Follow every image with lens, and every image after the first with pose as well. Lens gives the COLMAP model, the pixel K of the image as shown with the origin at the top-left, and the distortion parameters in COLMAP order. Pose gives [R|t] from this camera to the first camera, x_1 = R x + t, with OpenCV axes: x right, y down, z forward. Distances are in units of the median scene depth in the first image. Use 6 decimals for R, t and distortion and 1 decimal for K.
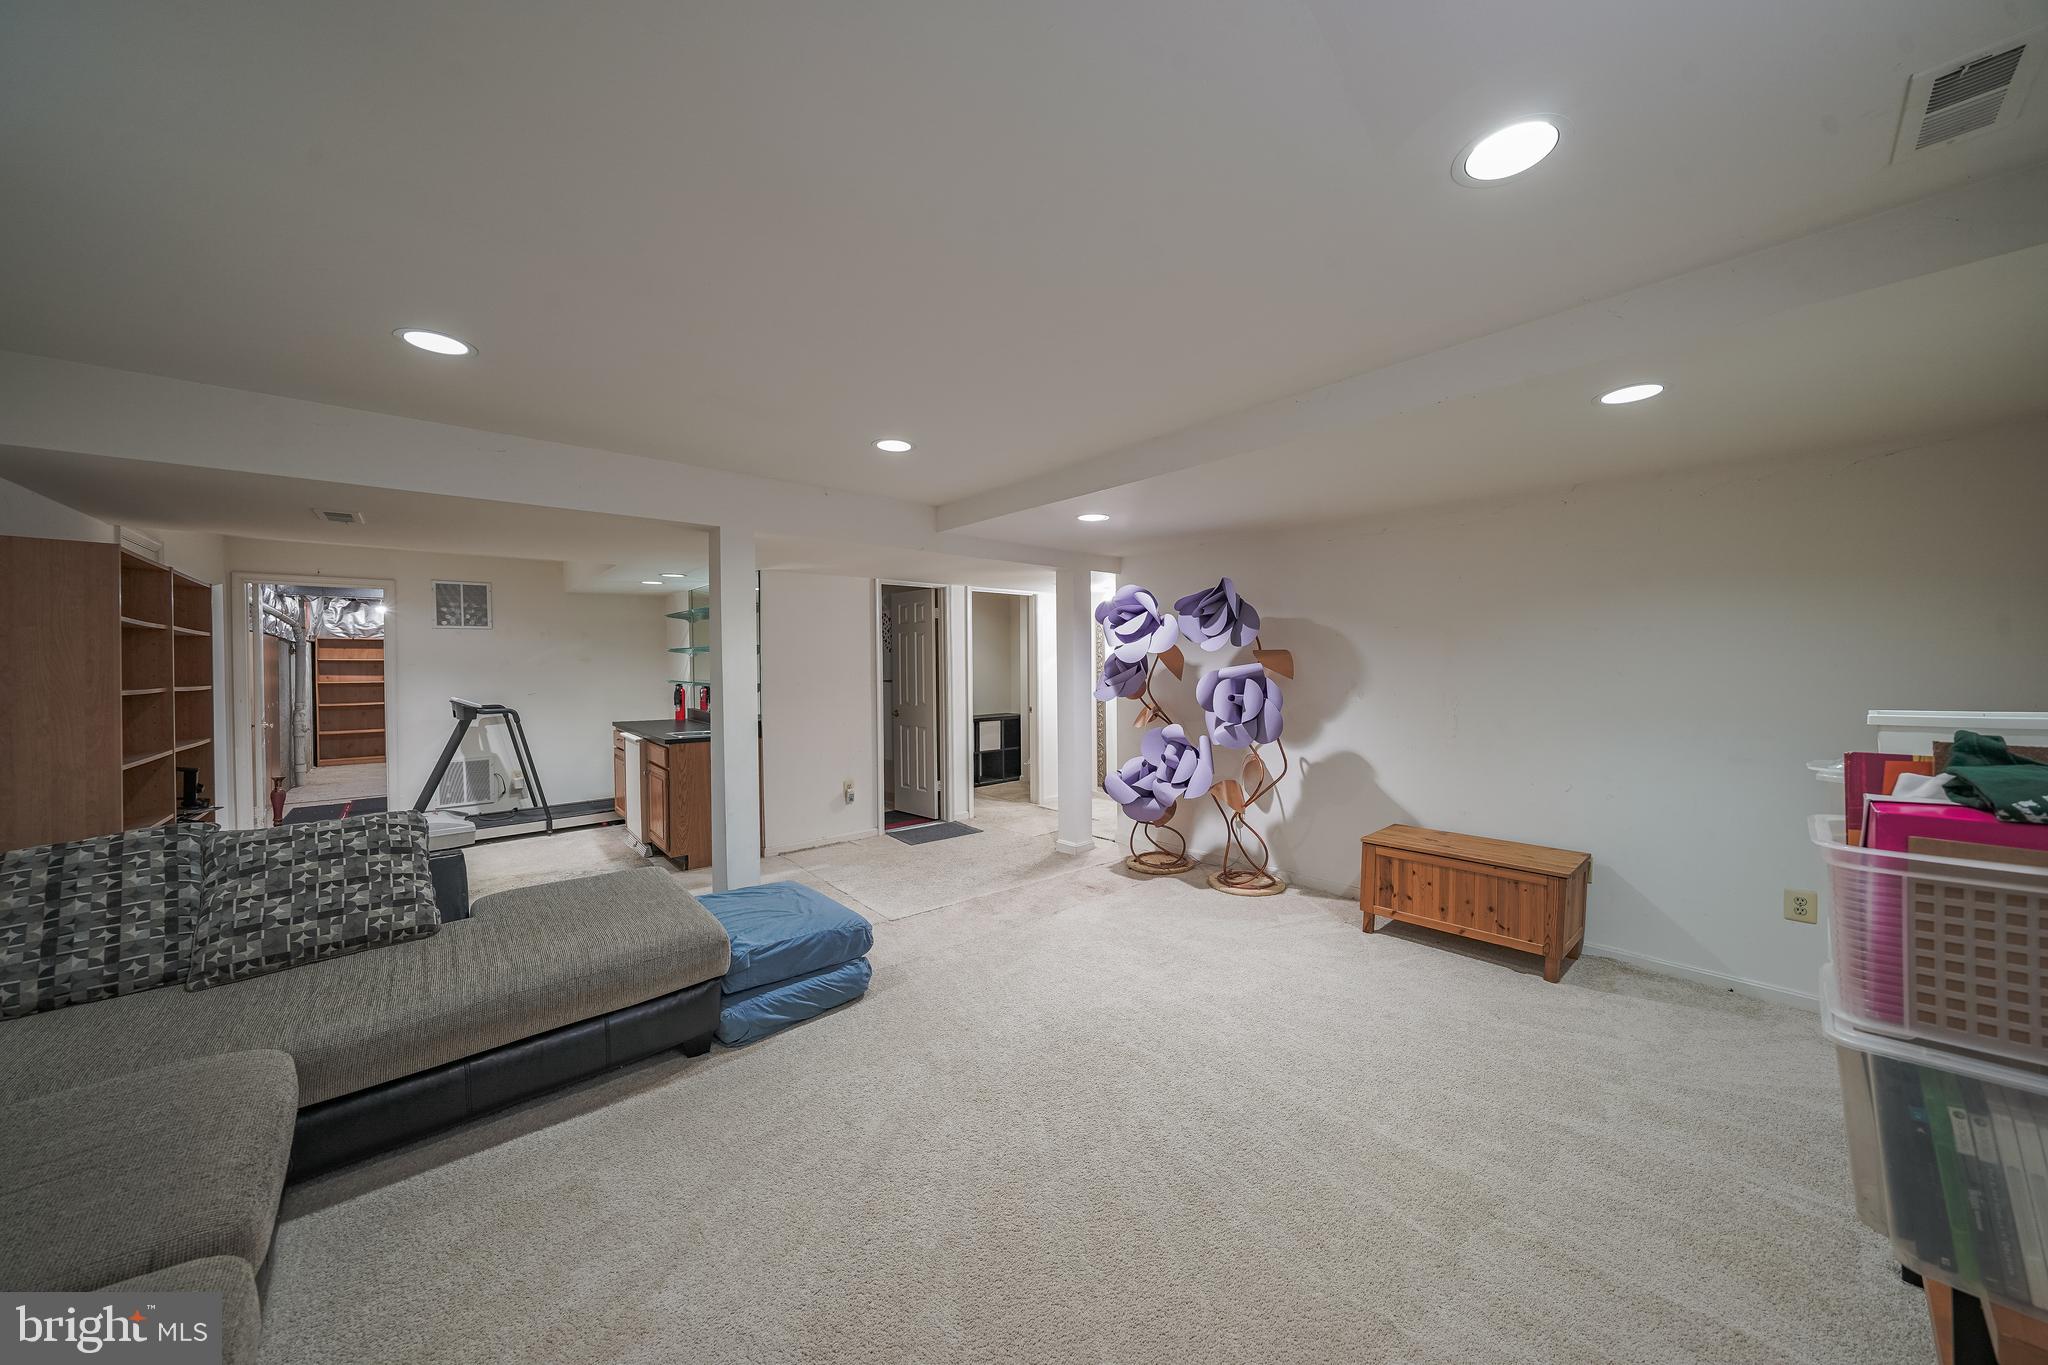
lens RADIAL K [[718.4, 0, 1023.0], [0, 718.4, 675.8], [0, 0, 1]] dist [-0.002423, -0.000120]
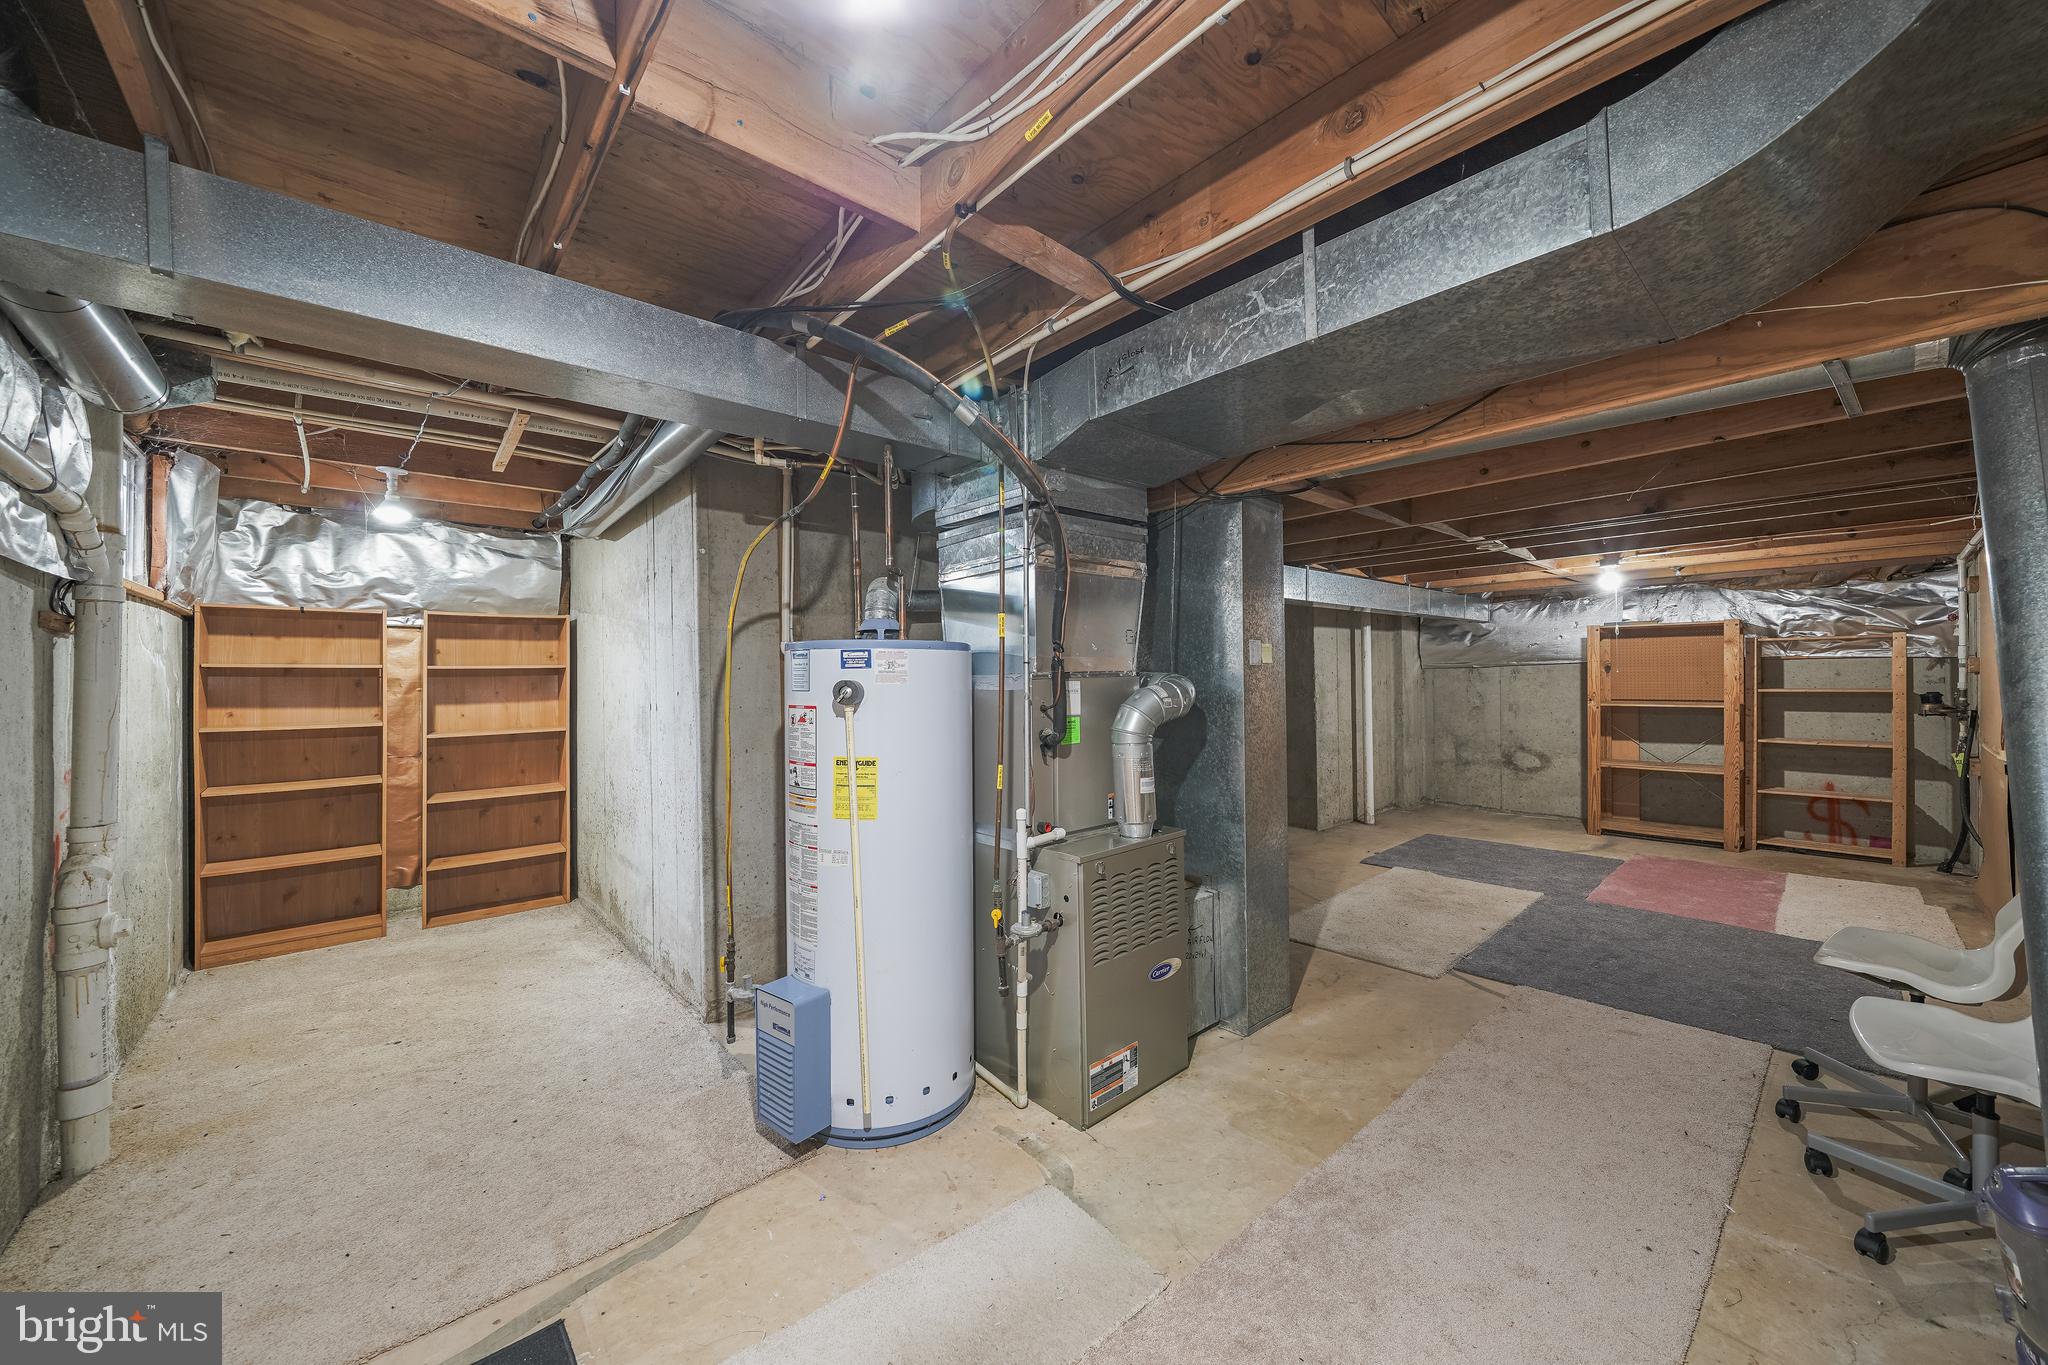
lens RADIAL K [[756.8, 0, 1025.2], [0, 756.8, 685.1], [0, 0, 1]] dist [-0.000344, 0.000004]
pose [[0.999857, -0.001283, 0.016876, -0.564202], [0.001521, 0.999900, -0.014085, -0.006519], [-0.016856, 0.014109, 0.999758, 0.599906]]
